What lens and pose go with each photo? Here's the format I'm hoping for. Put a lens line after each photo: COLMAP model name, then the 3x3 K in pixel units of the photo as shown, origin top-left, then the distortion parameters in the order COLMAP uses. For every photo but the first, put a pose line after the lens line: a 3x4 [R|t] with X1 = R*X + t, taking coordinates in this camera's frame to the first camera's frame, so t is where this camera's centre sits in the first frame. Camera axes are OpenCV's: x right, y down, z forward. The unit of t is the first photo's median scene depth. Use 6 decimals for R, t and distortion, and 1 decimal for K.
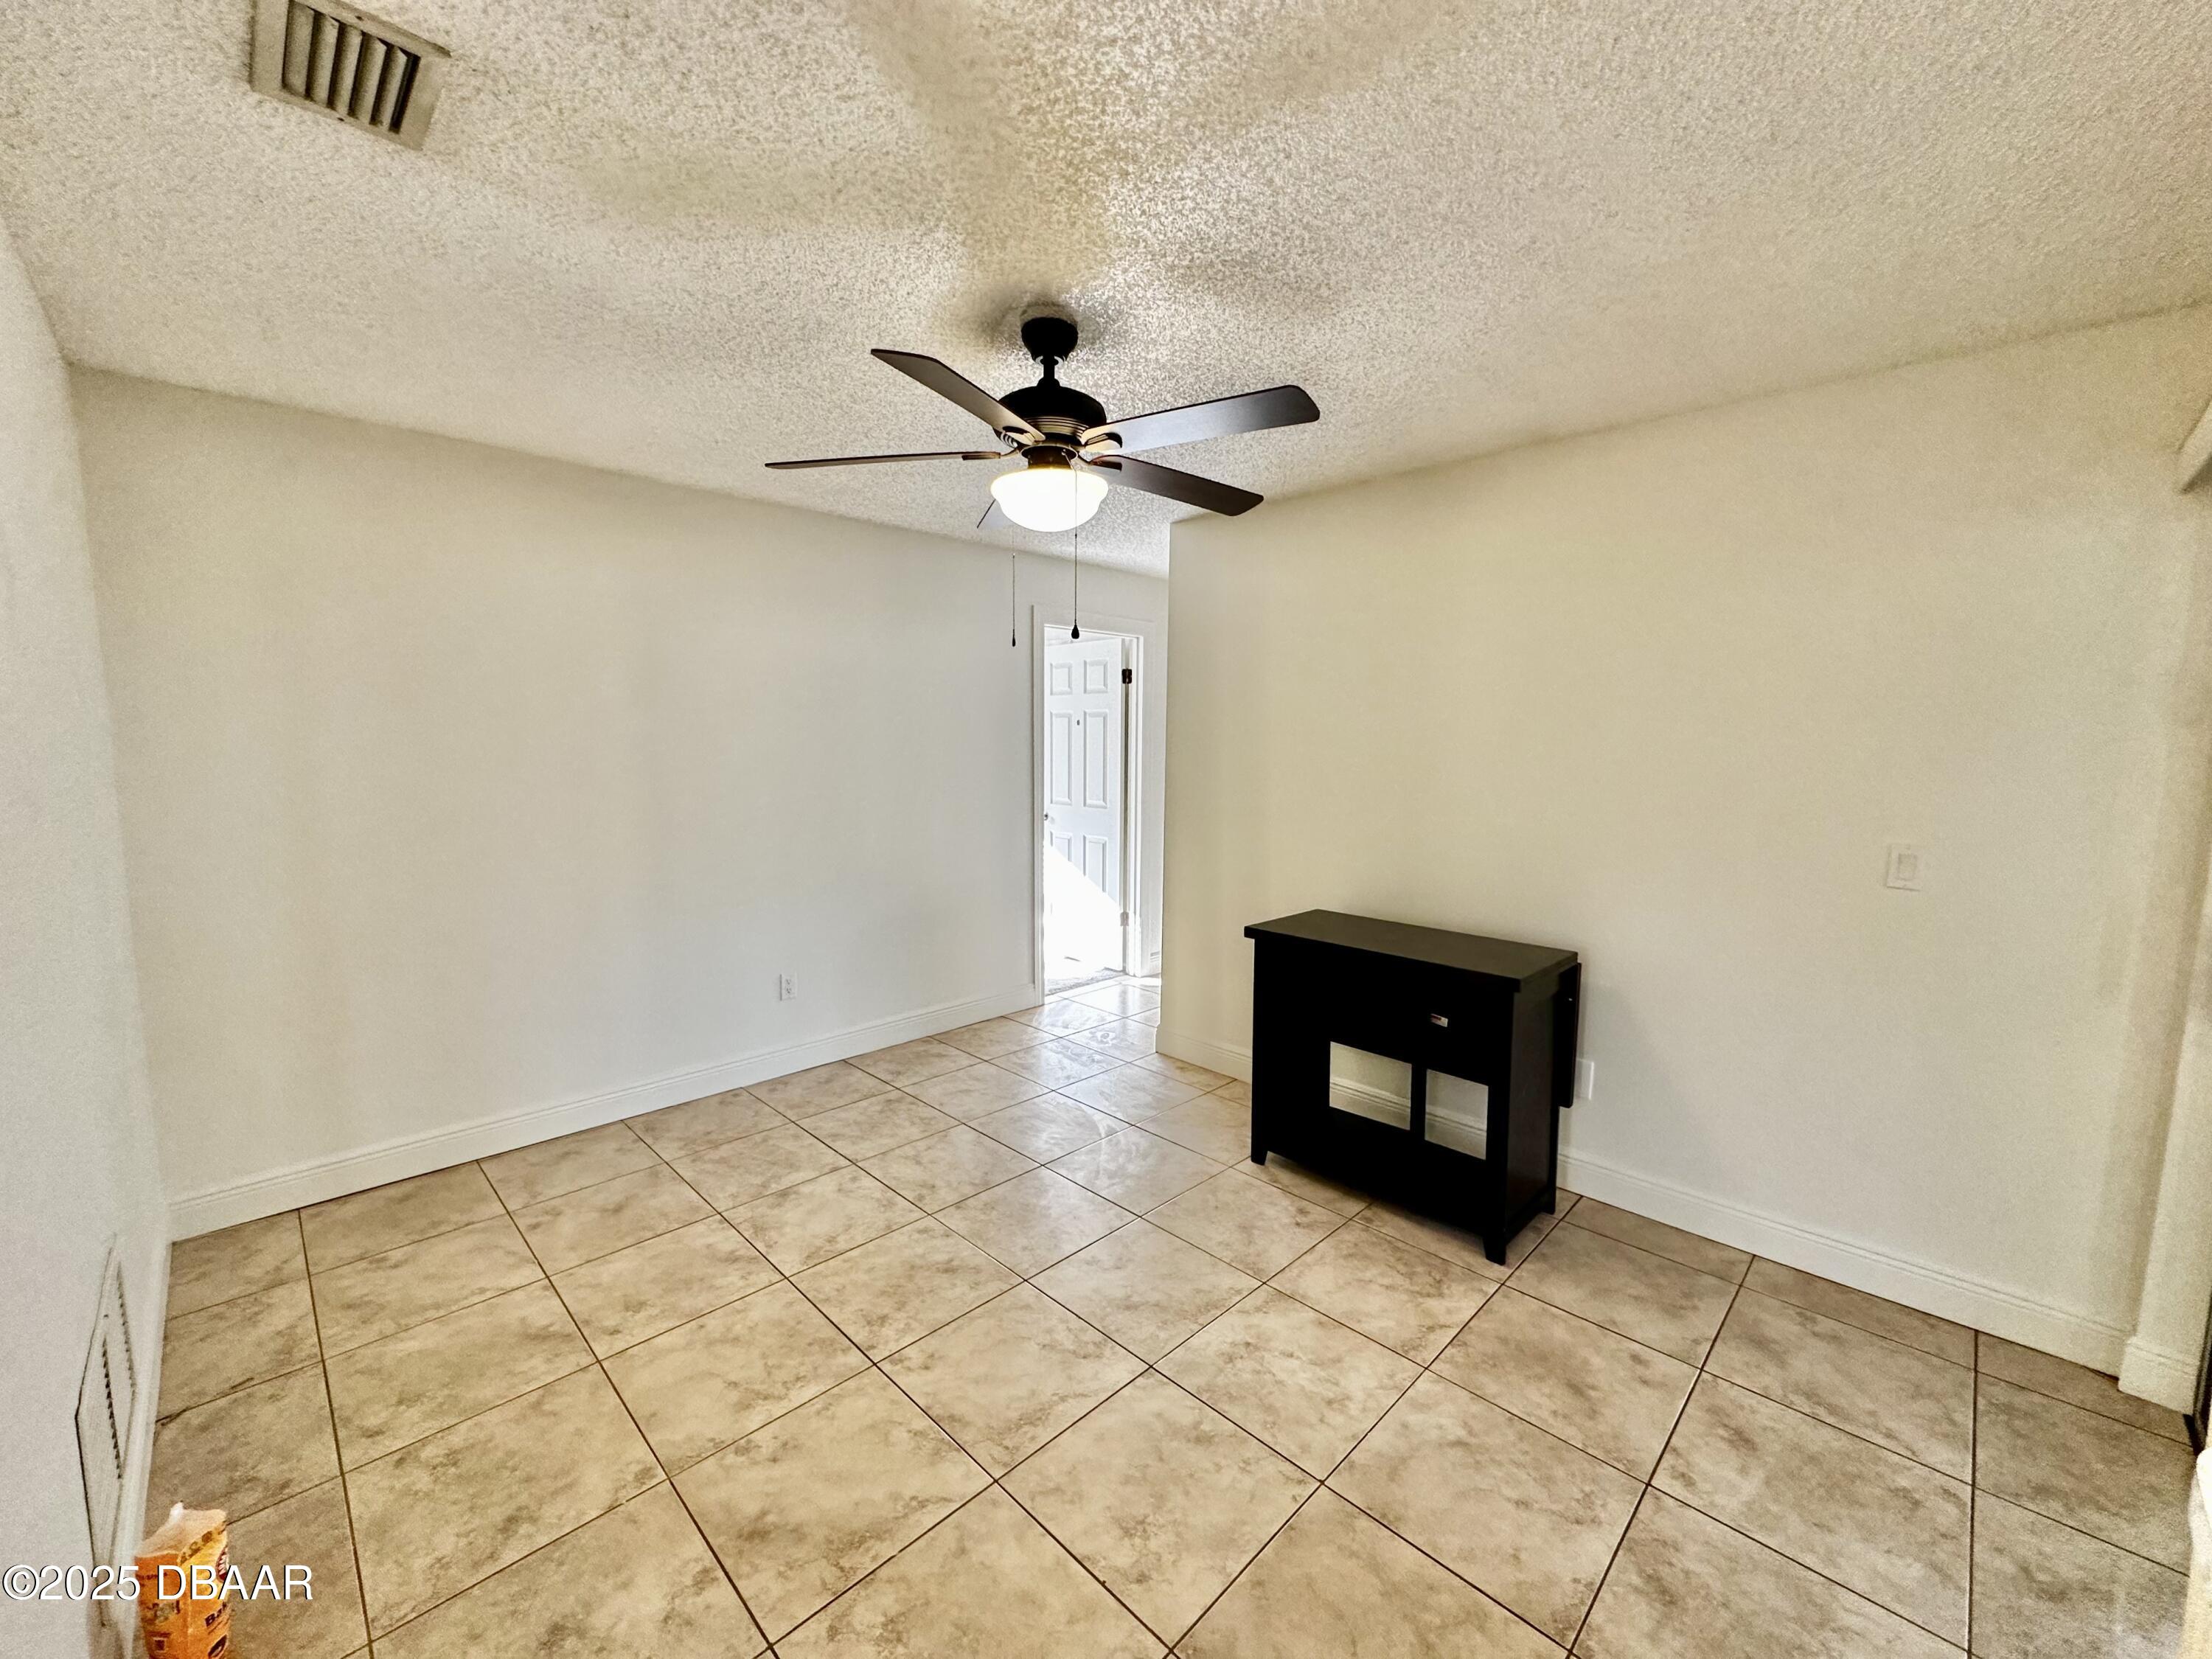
lens RADIAL K [[882.9, 0, 1107.2], [0, 882.9, 830.9], [0, 0, 1]] dist [-0.004382, 0.000698]
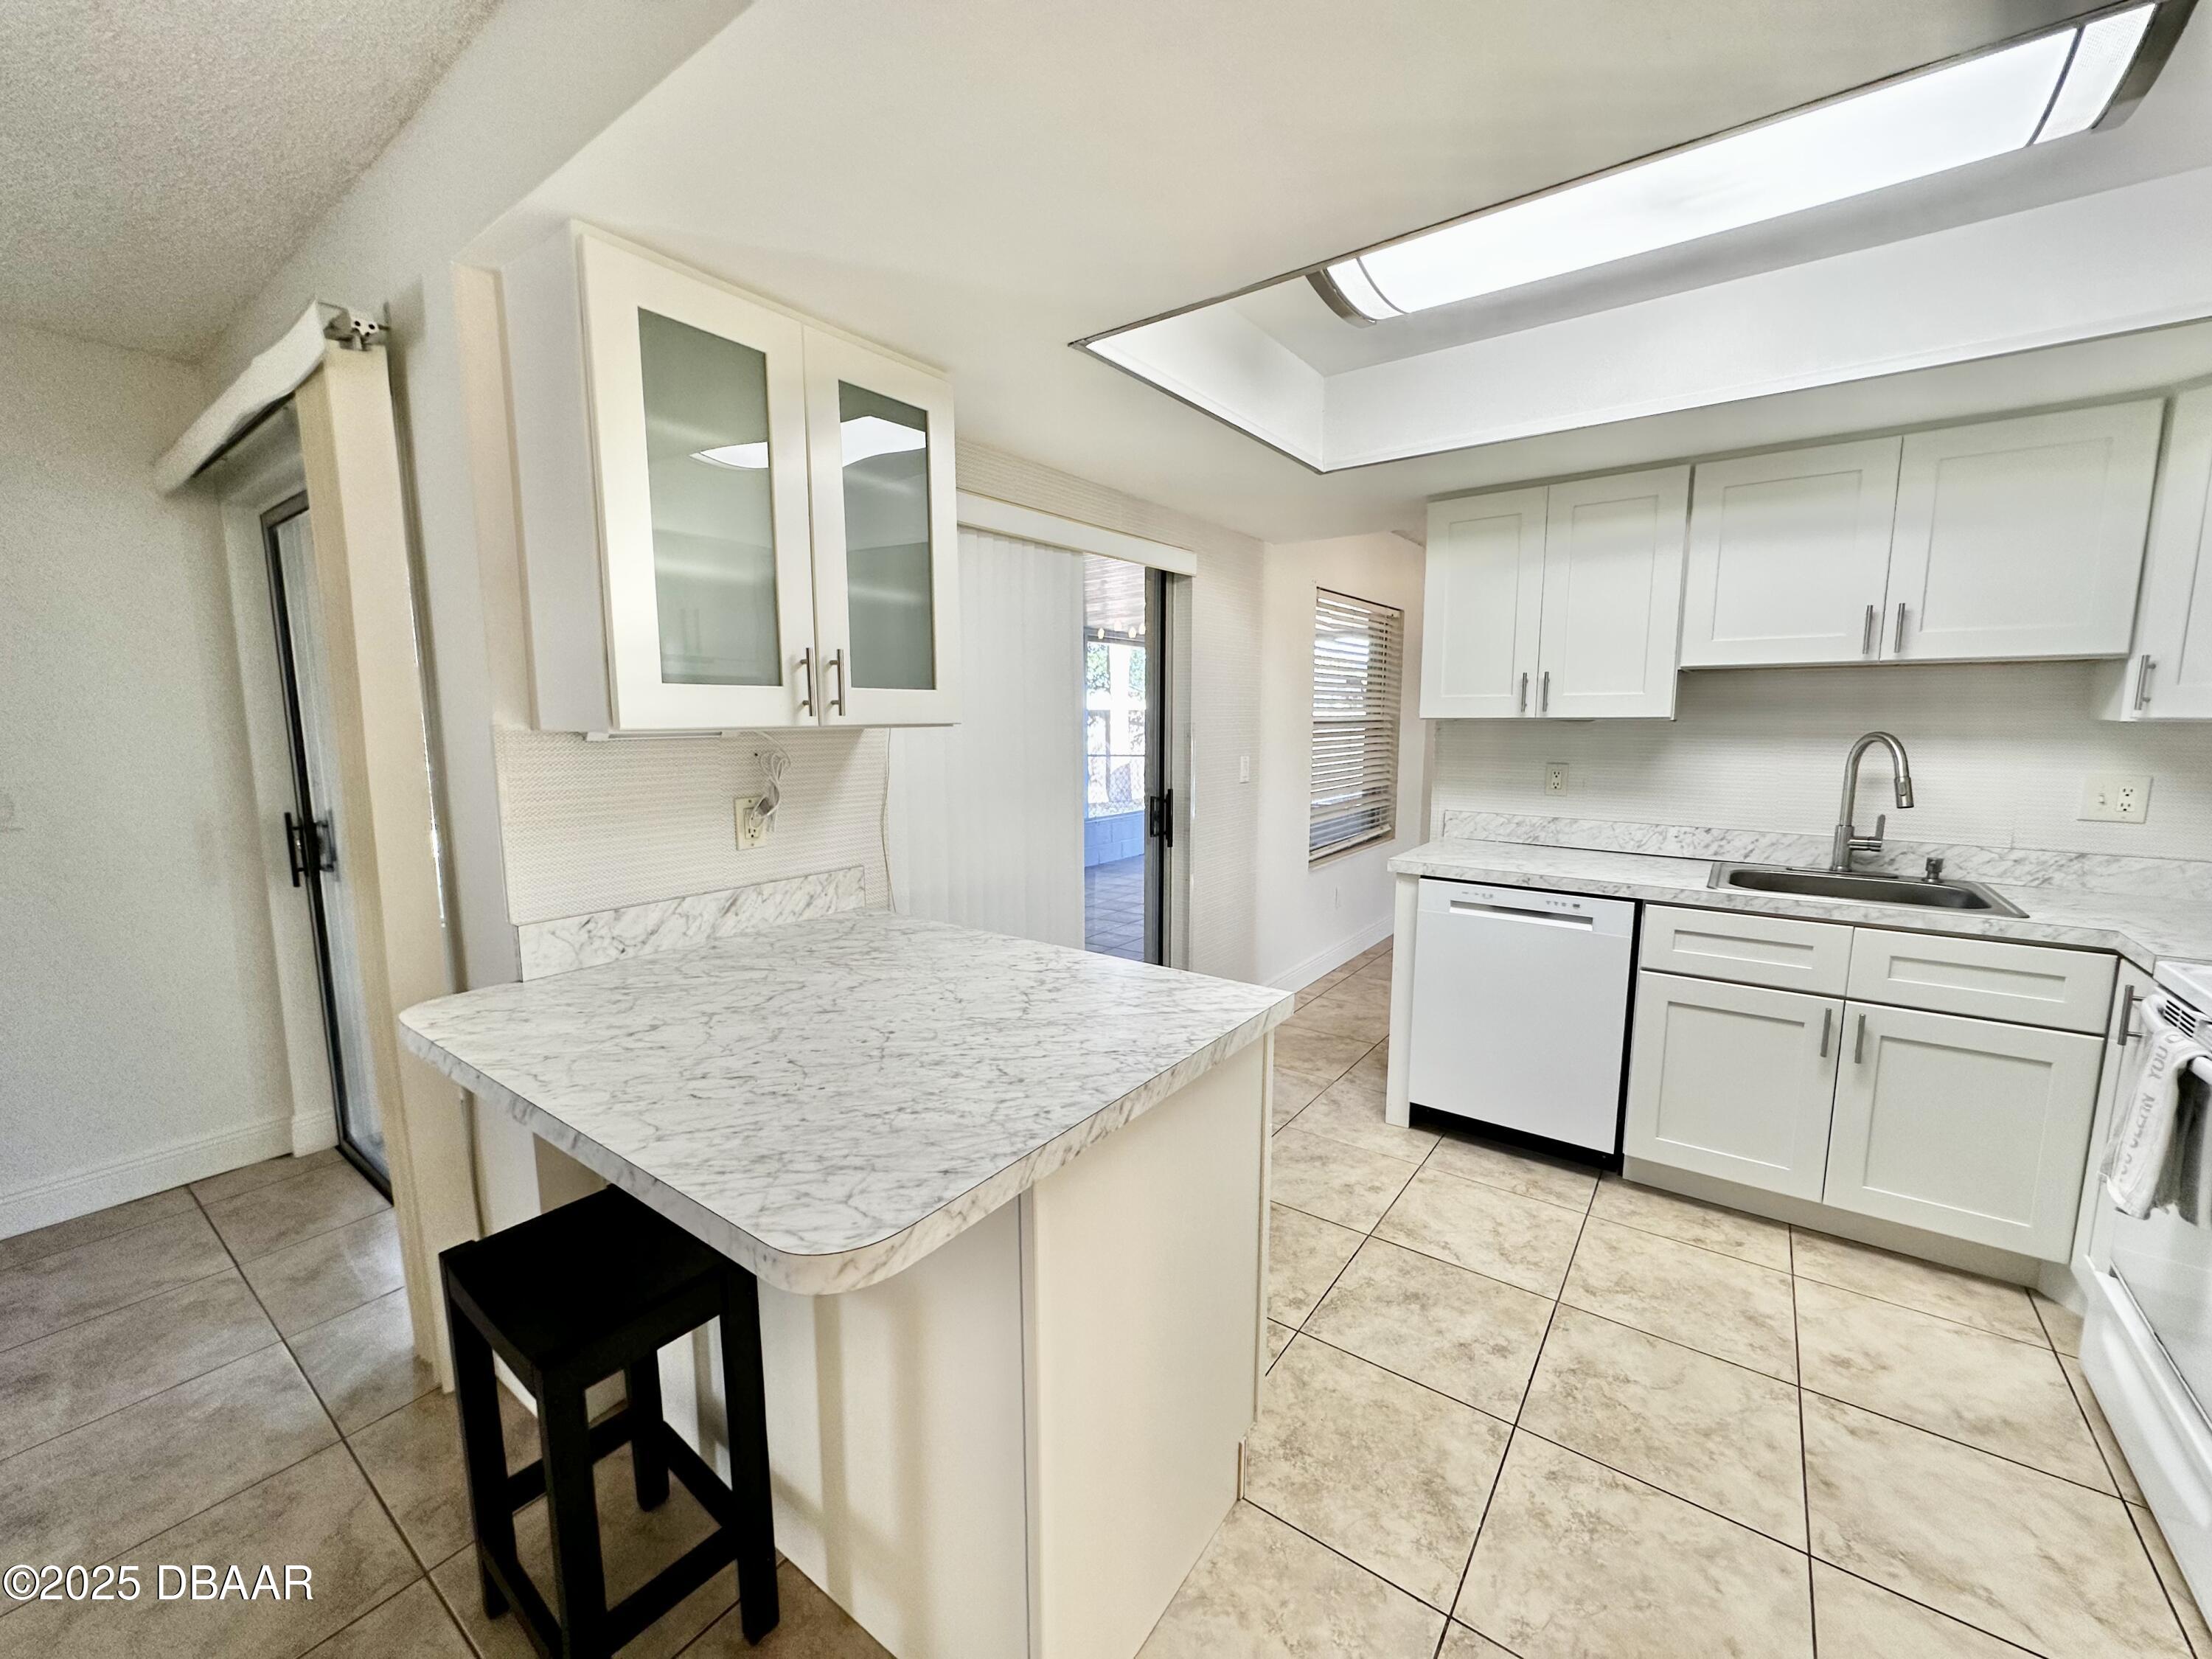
lens RADIAL K [[882.9, 0, 1107.2], [0, 882.9, 830.9], [0, 0, 1]] dist [-0.004382, 0.000698]
pose [[-0.151463, -0.141513, 0.978281, -0.252083], [0.106137, 0.981649, 0.158433, 0.034414], [-0.982748, 0.127829, -0.133664, -0.109208]]
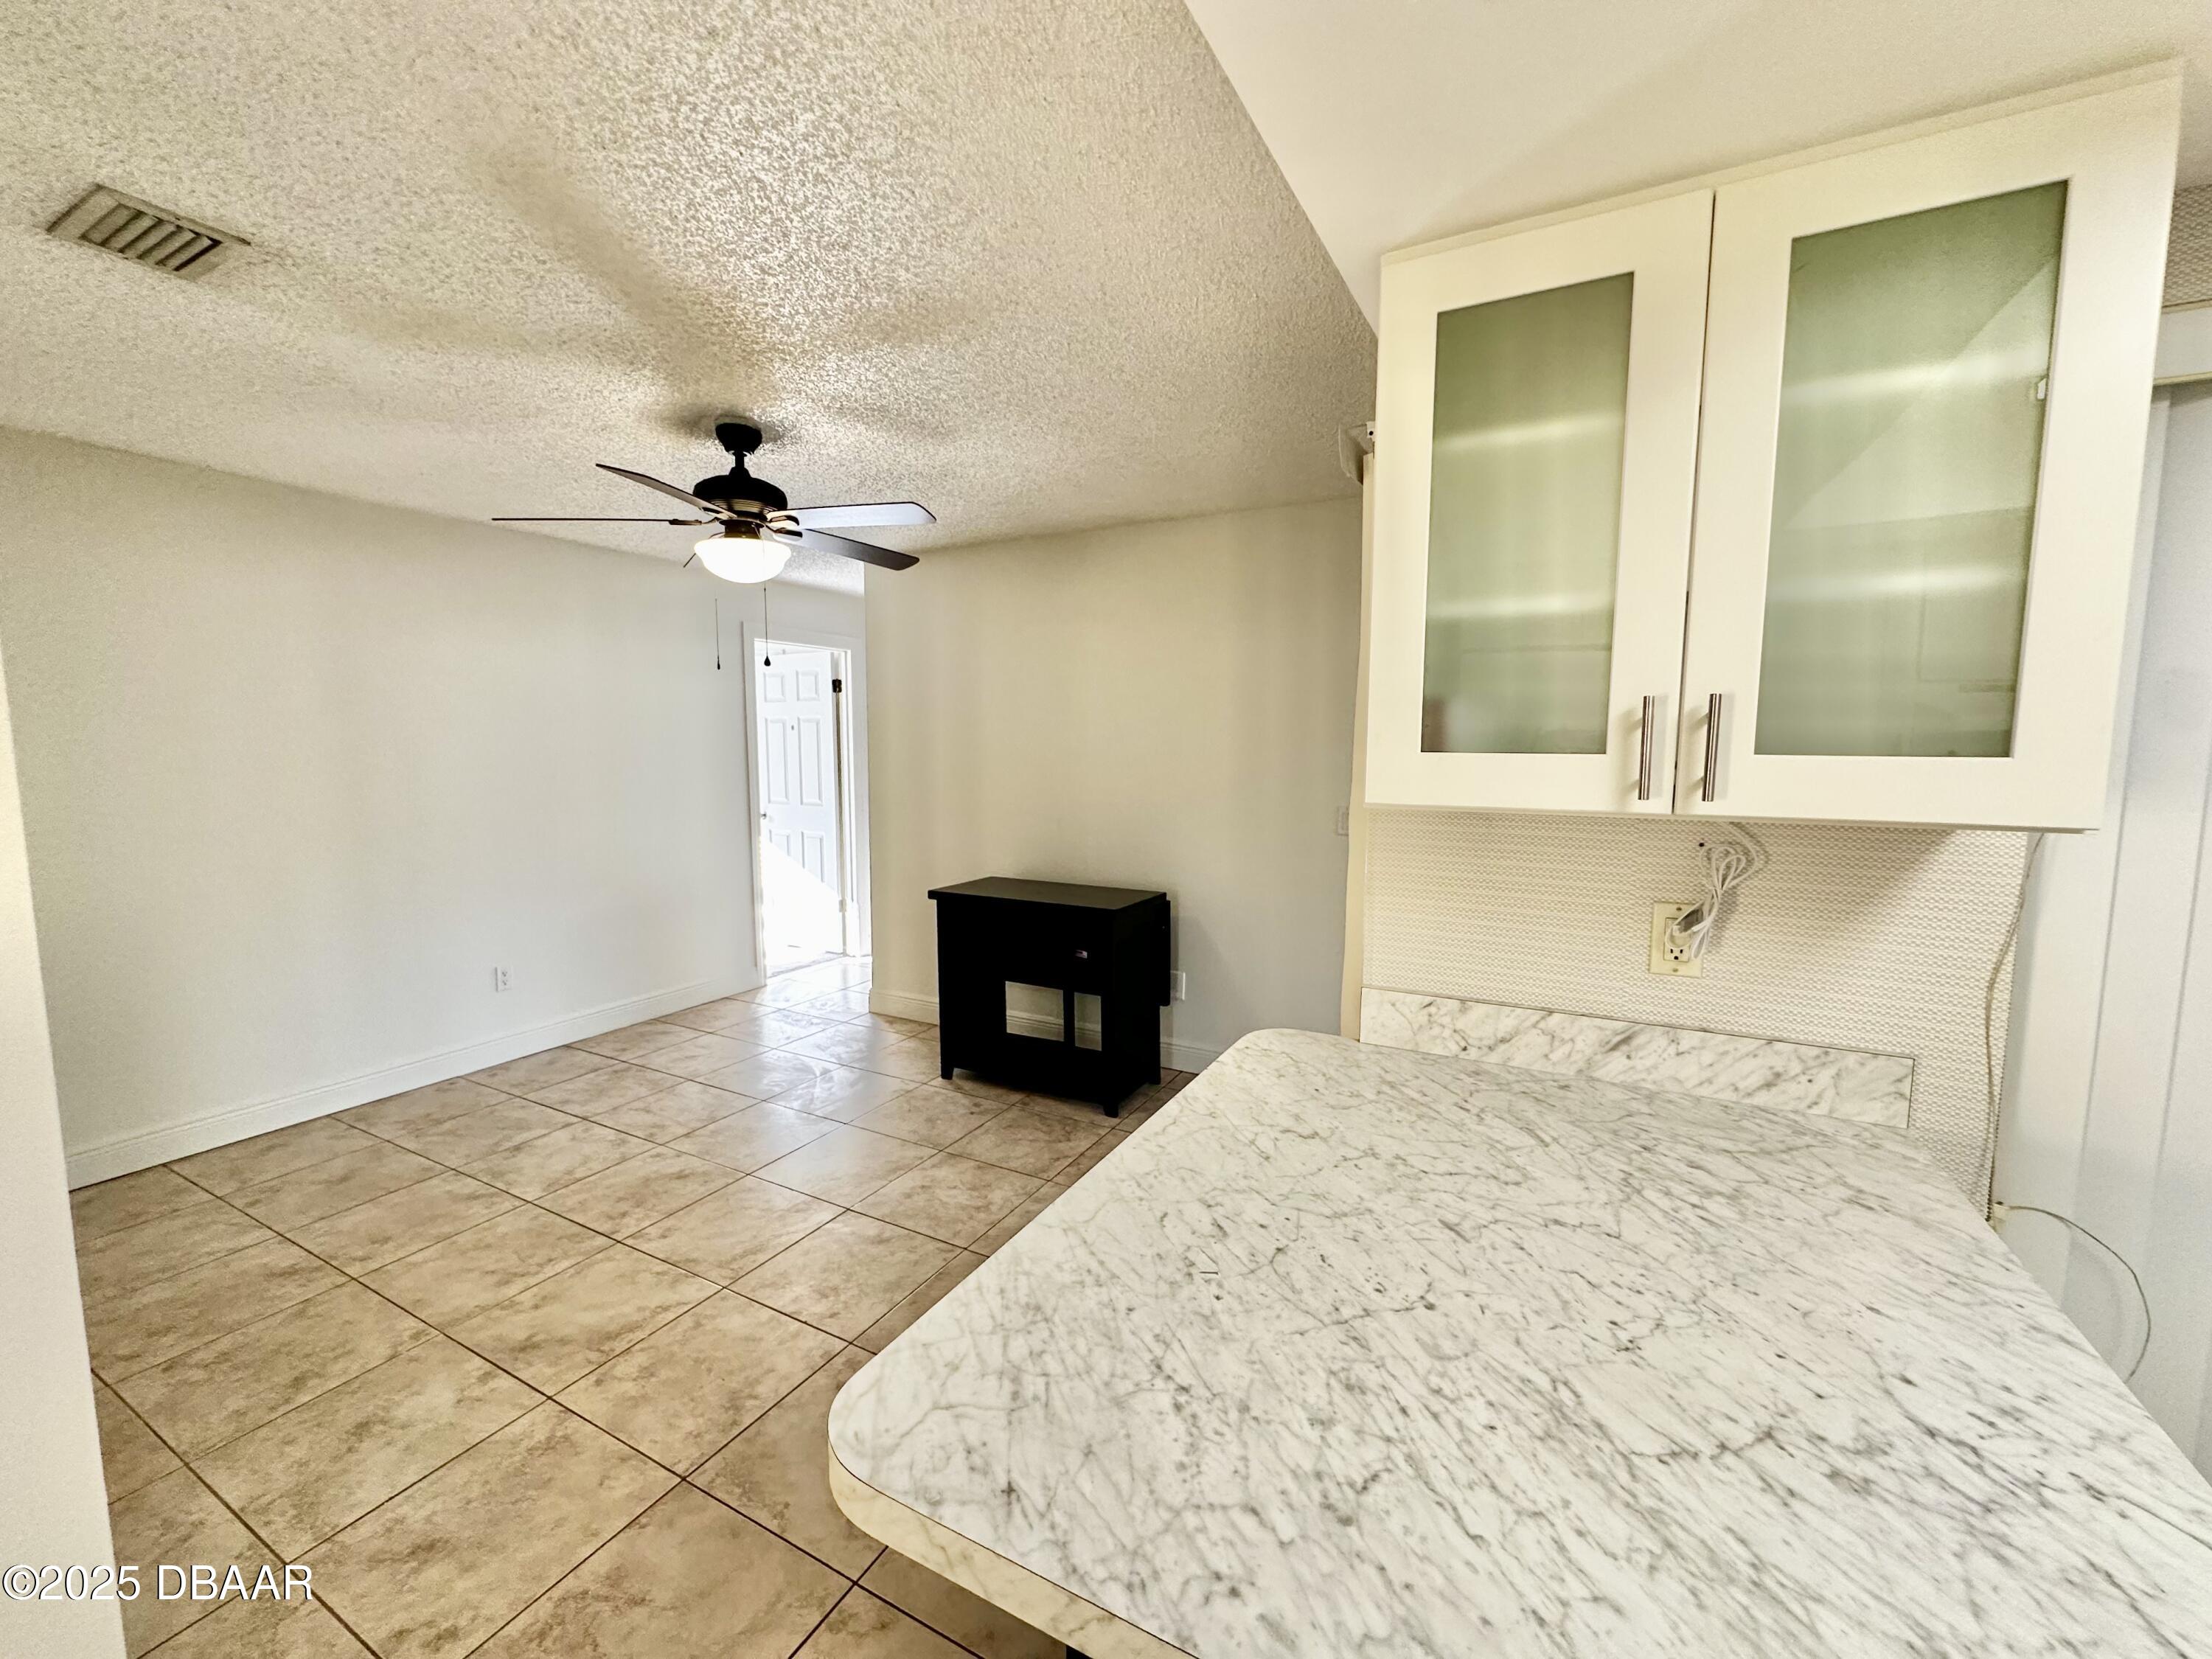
lens RADIAL K [[882.9, 0, 1107.2], [0, 882.9, 830.9], [0, 0, 1]] dist [-0.004382, 0.000698]
pose [[0.957758, -0.034582, 0.285488, 0.050728], [0.035958, 0.999353, 0.000422, 0.036756], [-0.285318, 0.009862, 0.958382, -0.320210]]
